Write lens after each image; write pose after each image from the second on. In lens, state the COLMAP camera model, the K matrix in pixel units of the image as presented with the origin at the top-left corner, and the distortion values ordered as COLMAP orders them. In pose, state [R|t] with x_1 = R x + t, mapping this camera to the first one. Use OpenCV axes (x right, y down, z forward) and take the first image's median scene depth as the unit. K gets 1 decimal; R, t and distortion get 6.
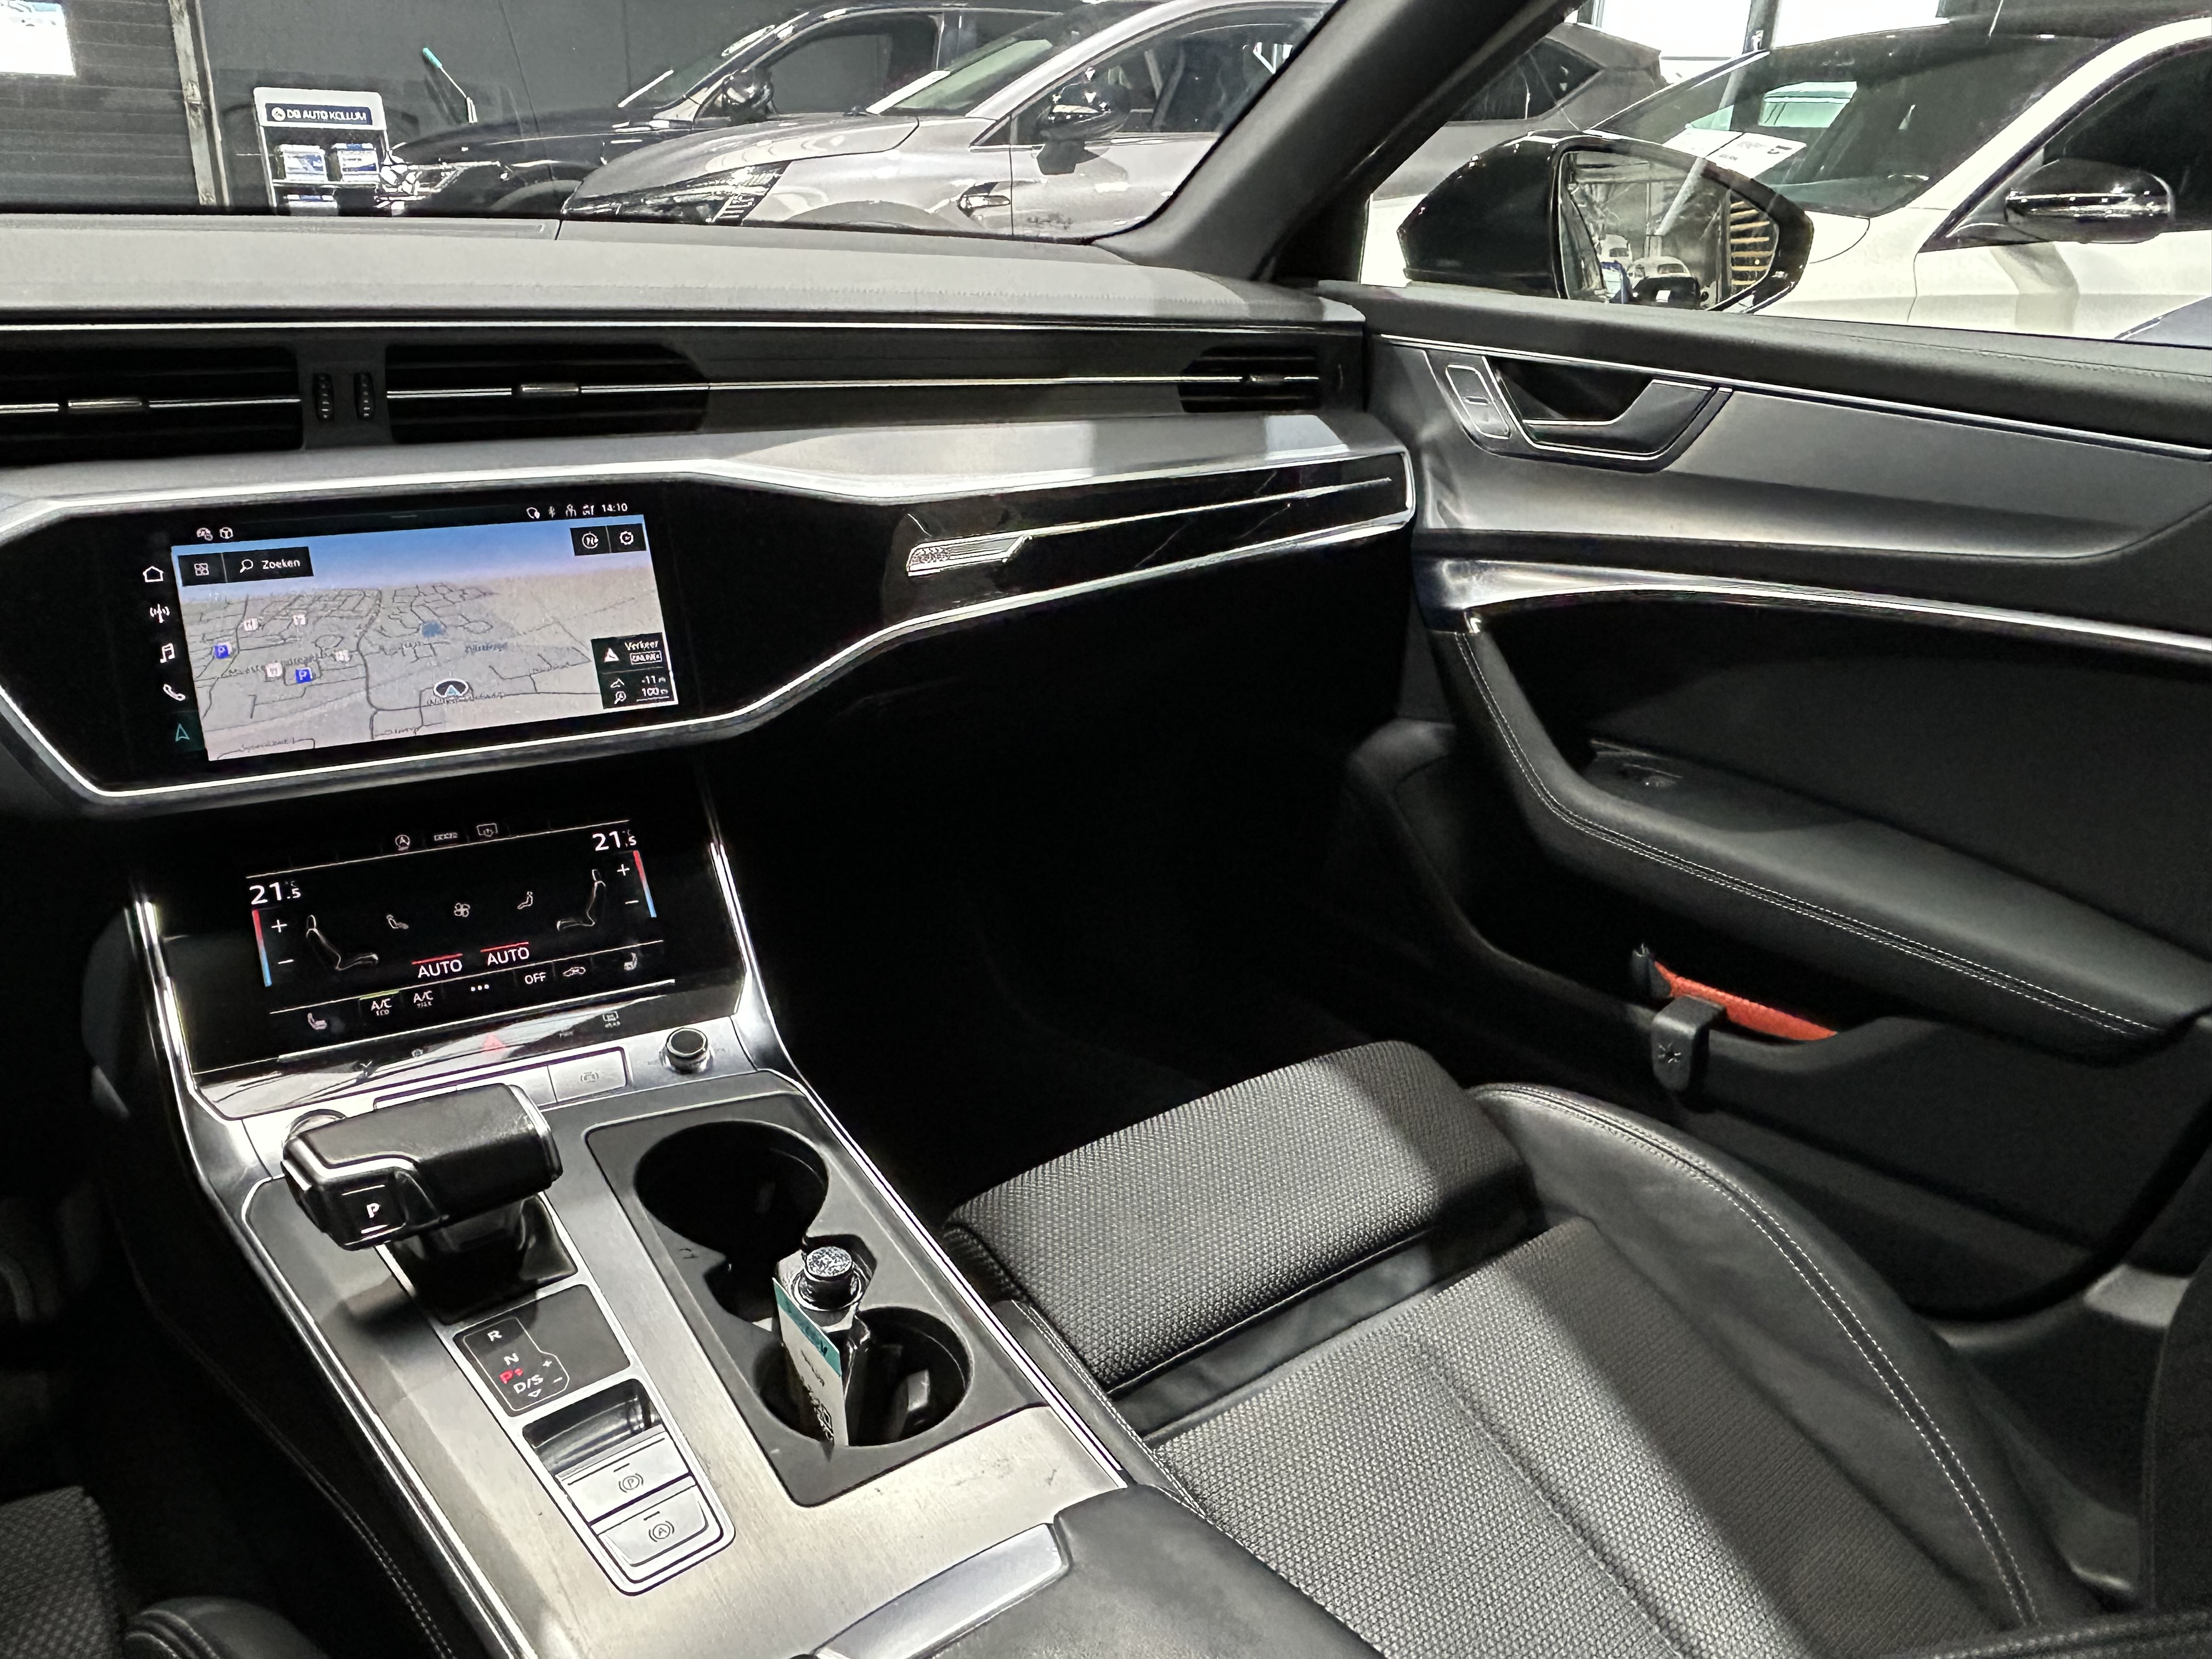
lens RADIAL K [[1622.3, 0, 1089.3], [0, 1622.3, 821.4], [0, 0, 1]] dist [0.028049, -0.052404]
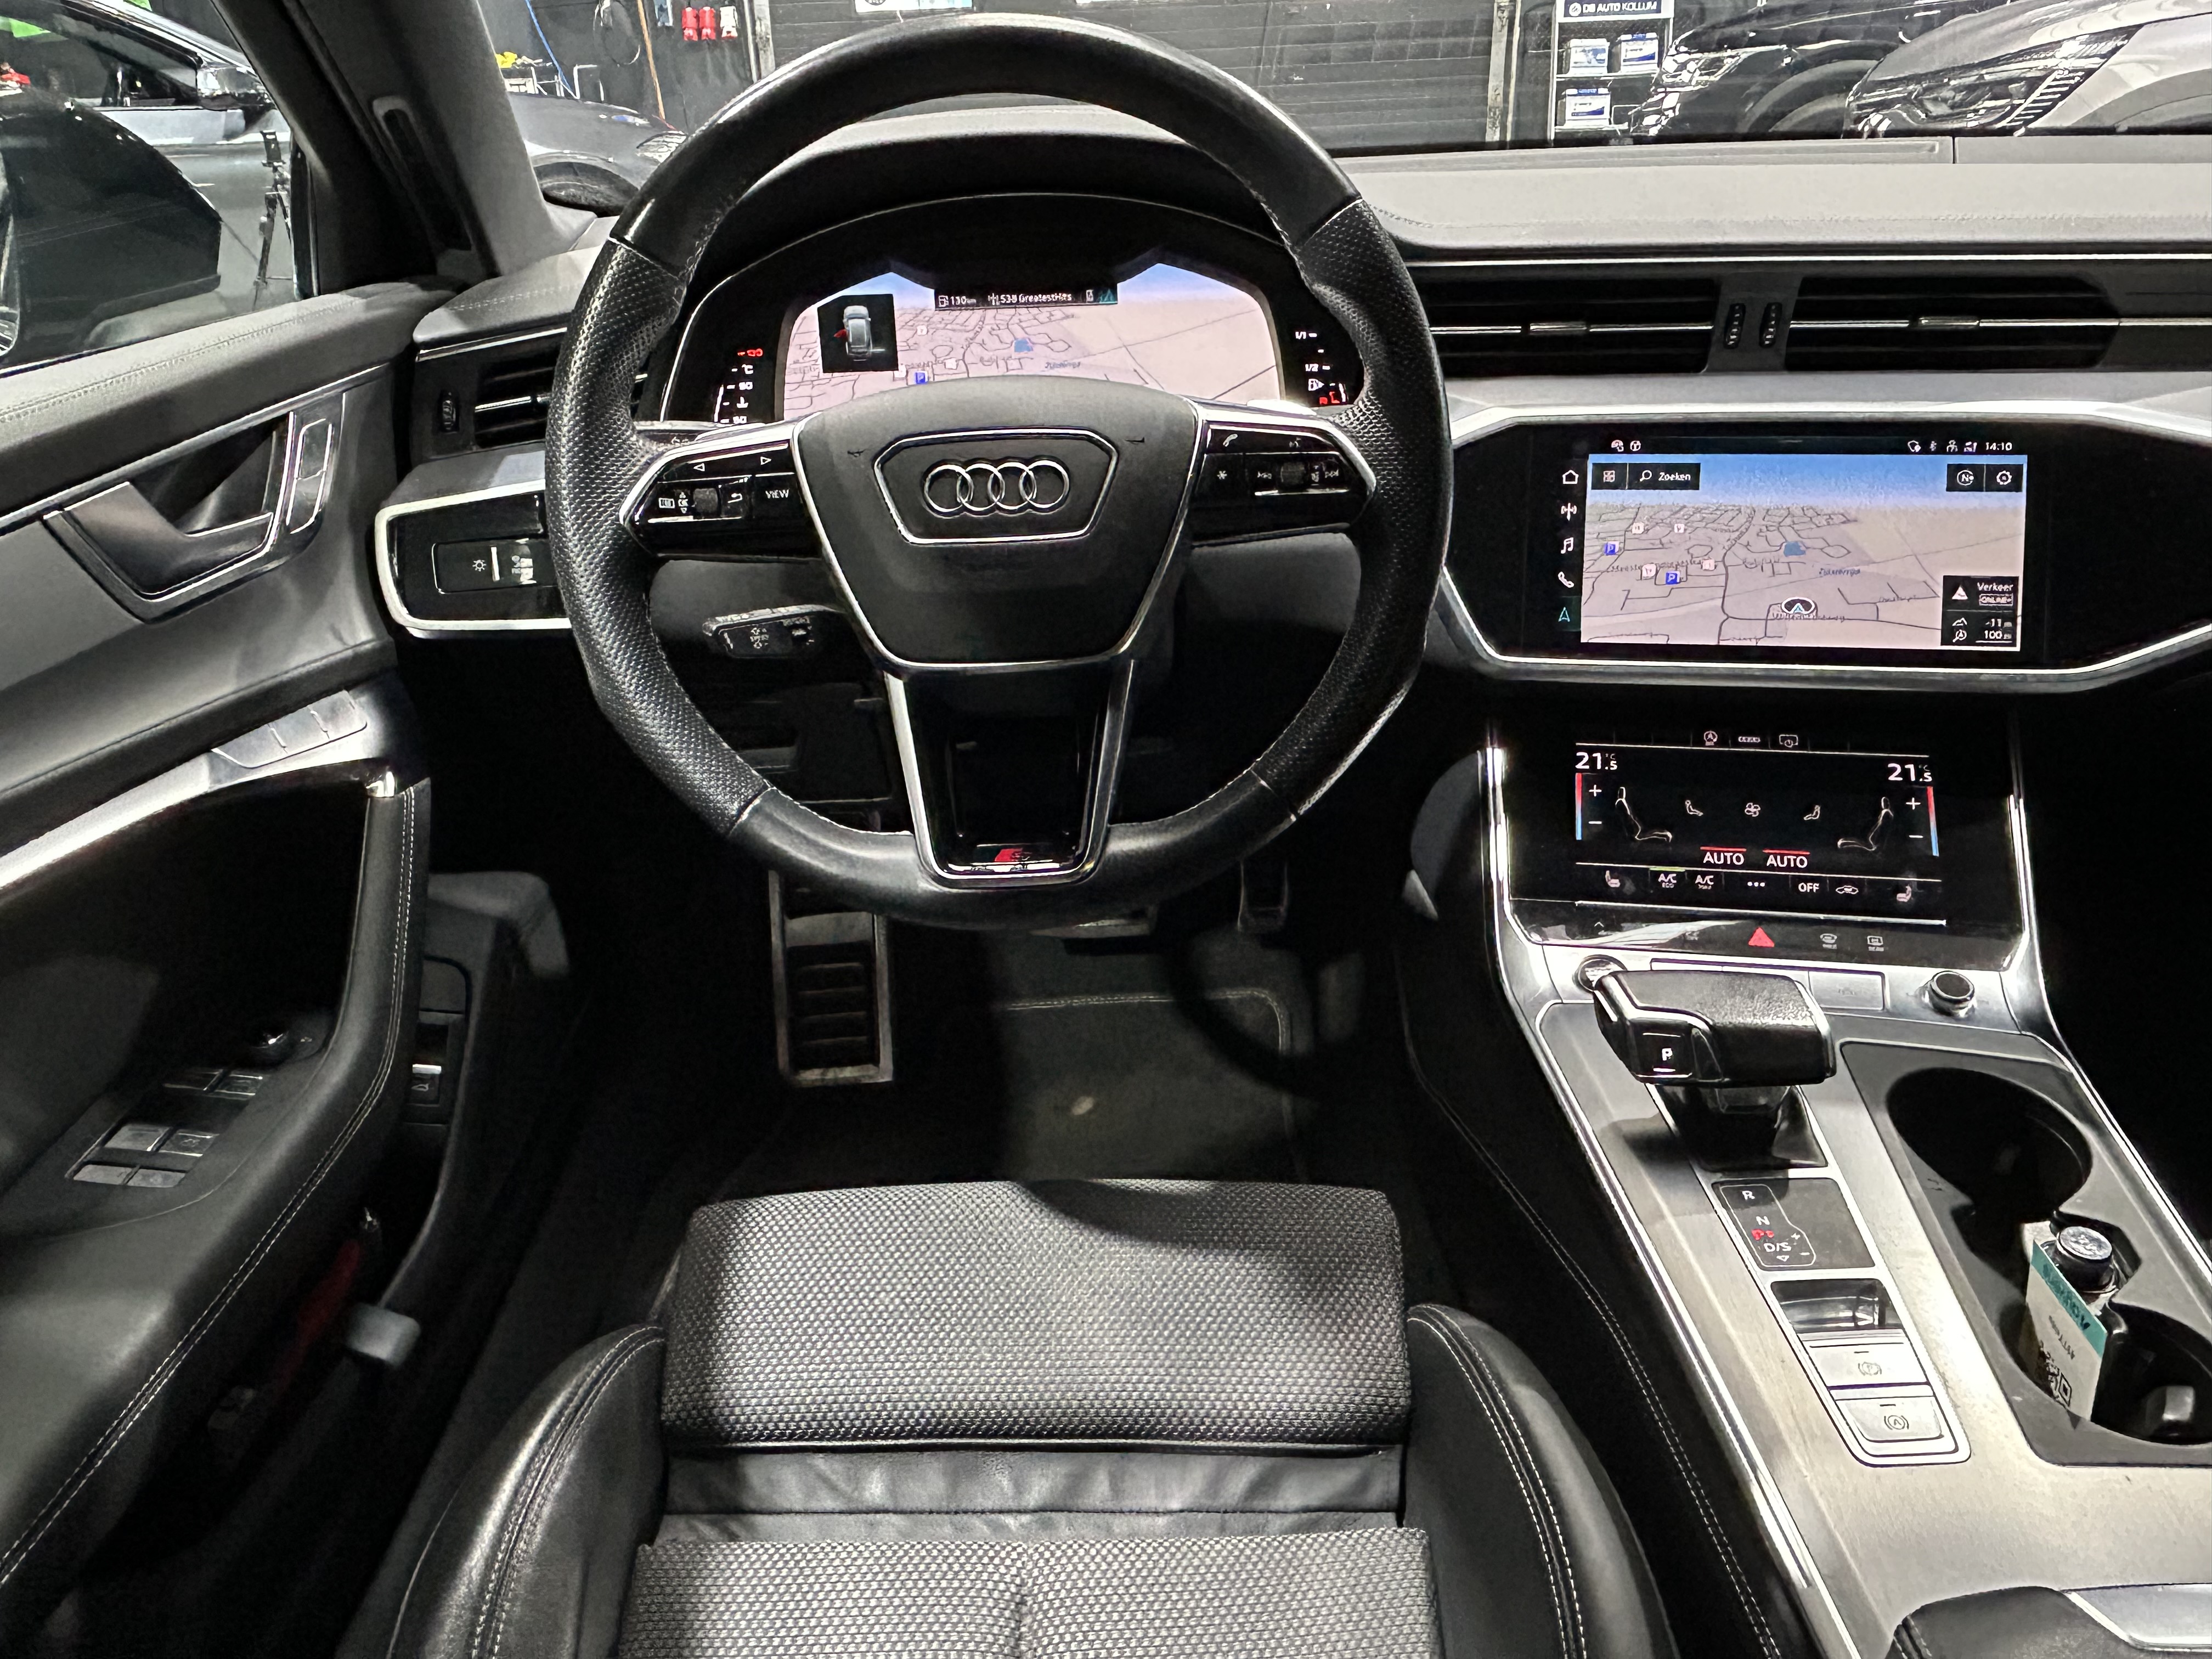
lens RADIAL K [[1622.3, 0, 1089.3], [0, 1622.3, 821.4], [0, 0, 1]] dist [0.028049, -0.052404]
pose [[0.776576, 0.215989, -0.591843, -0.088196], [-0.177020, 0.976359, 0.124041, 0.005934], [0.604643, 0.008441, 0.796452, -0.129628]]
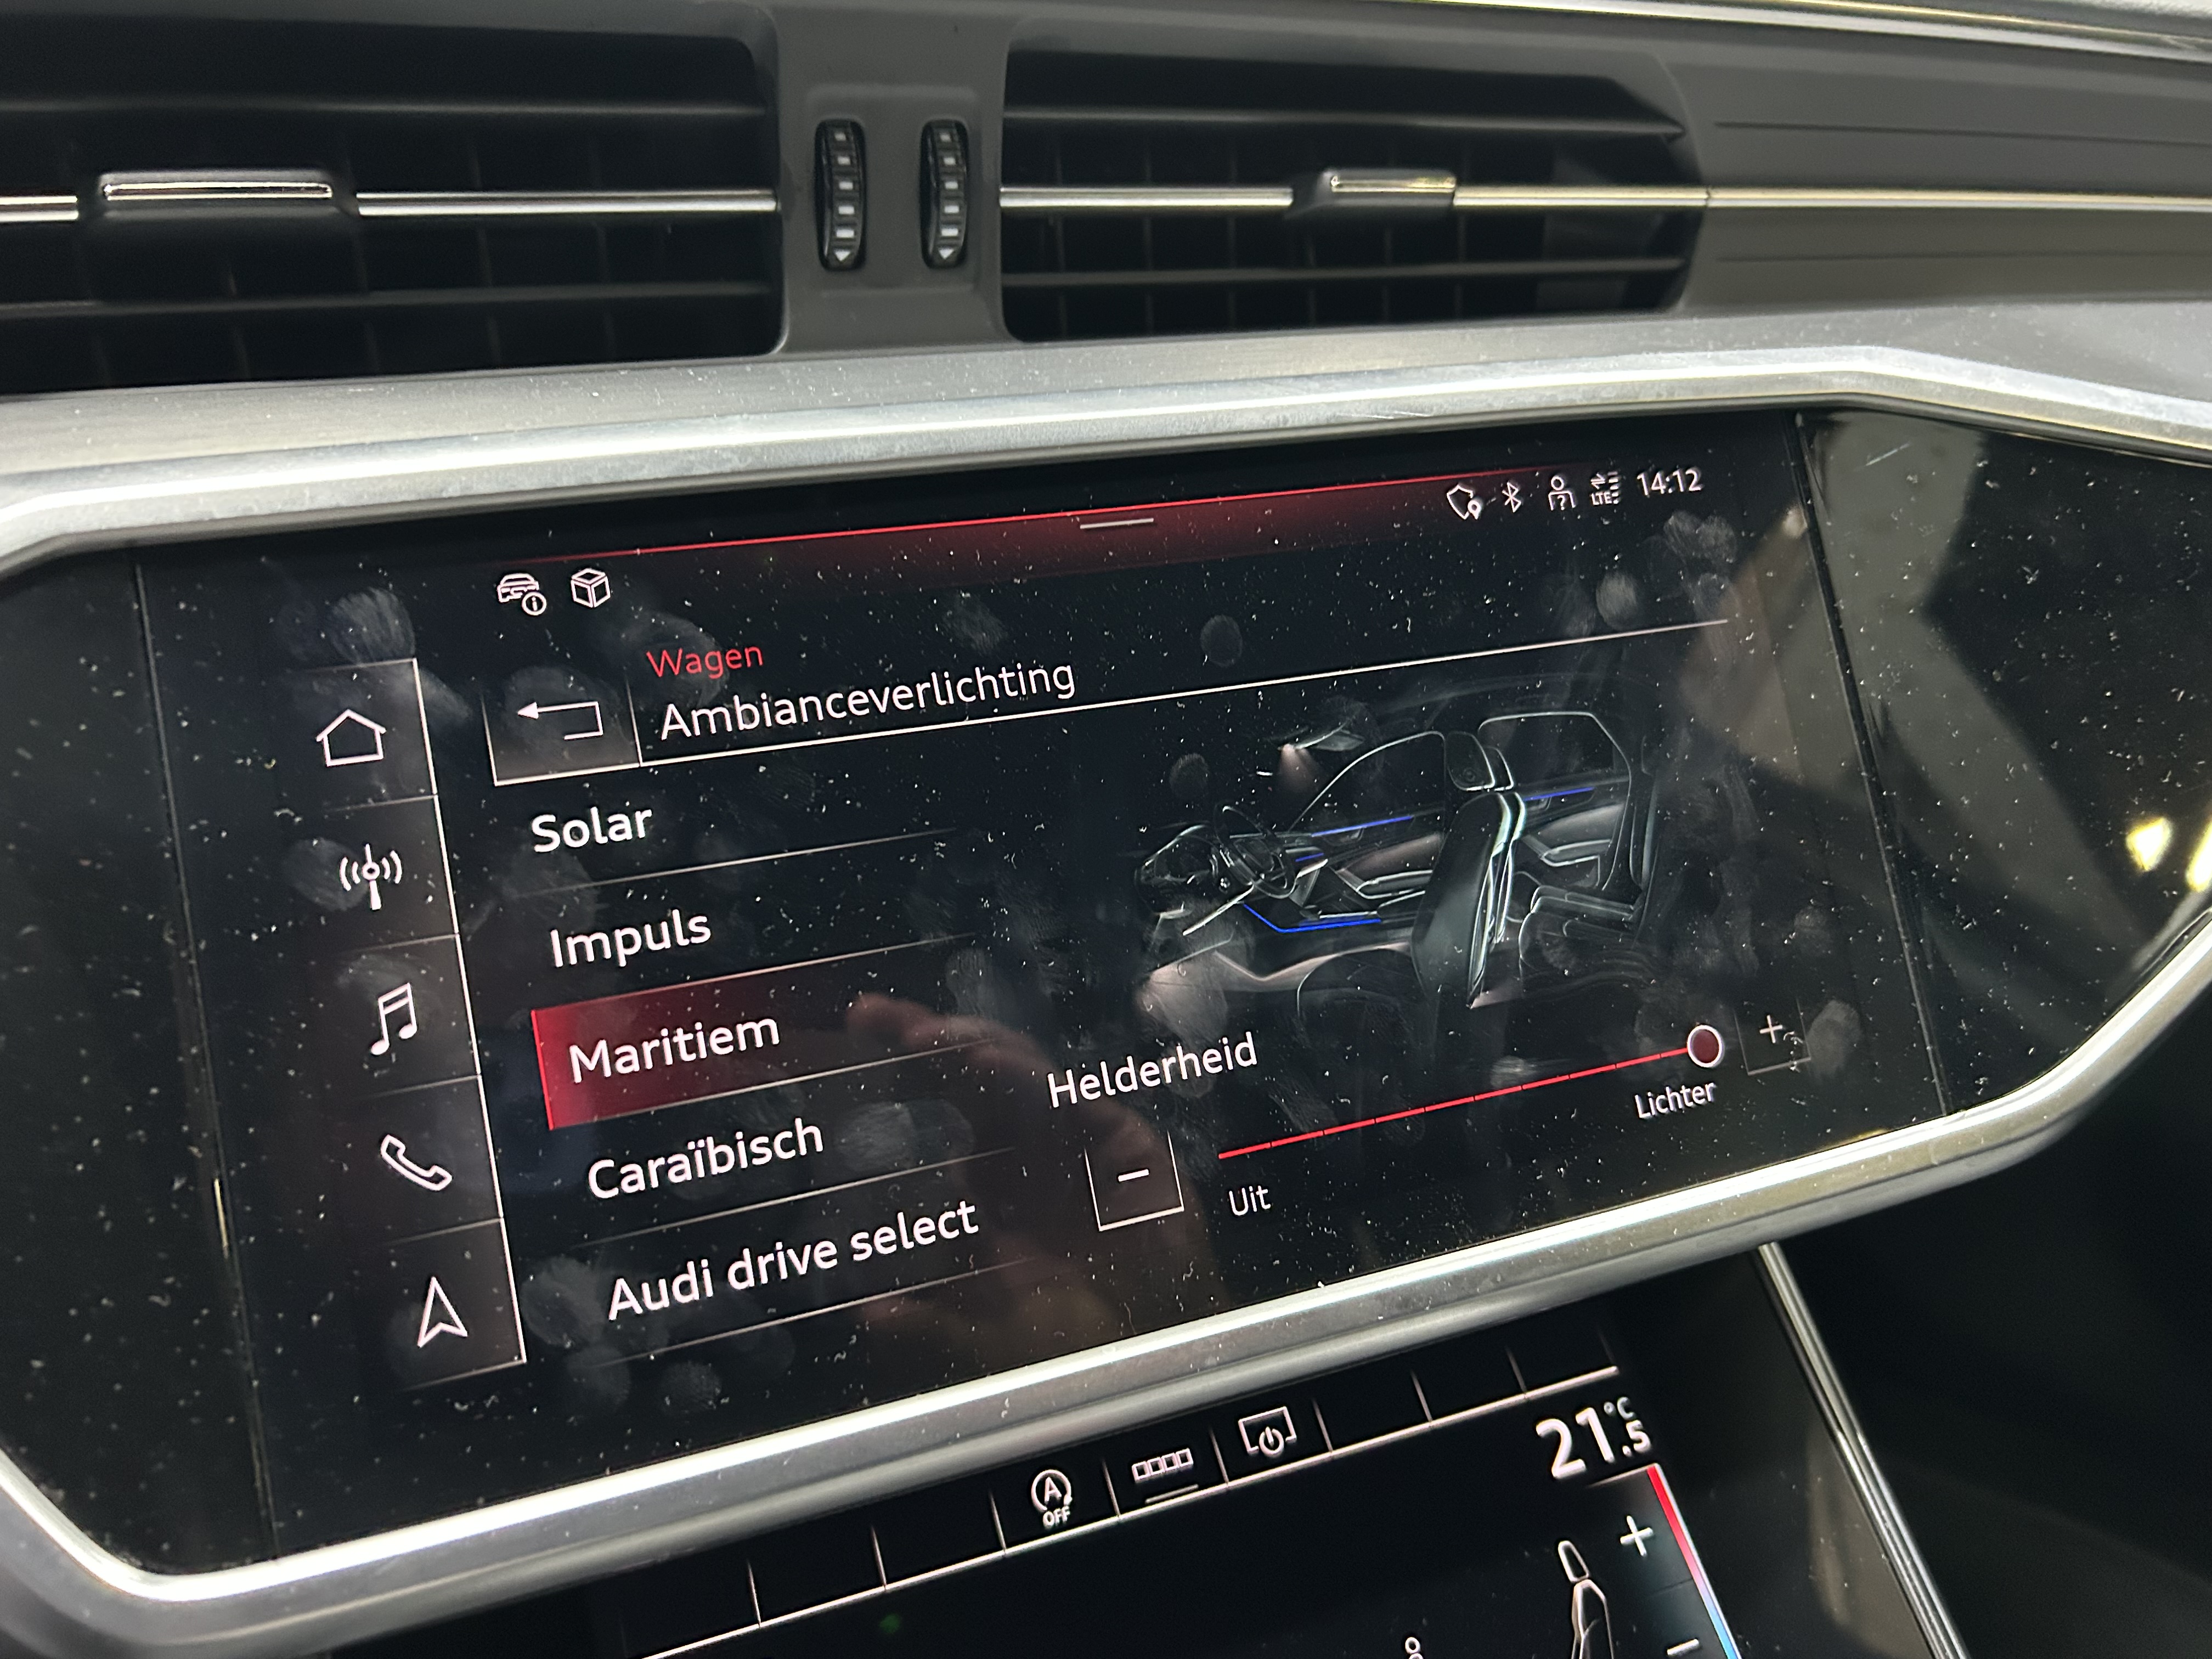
lens RADIAL K [[1741.6, 0, 1106.0], [0, 1741.6, 829.5], [0, 0, 1]] dist [-0.003832, -0.003496]
pose [[0.989122, -0.017649, -0.146033, -0.366748], [0.010005, 0.998549, -0.052911, -0.108417], [0.146755, 0.050874, 0.987864, 0.658853]]
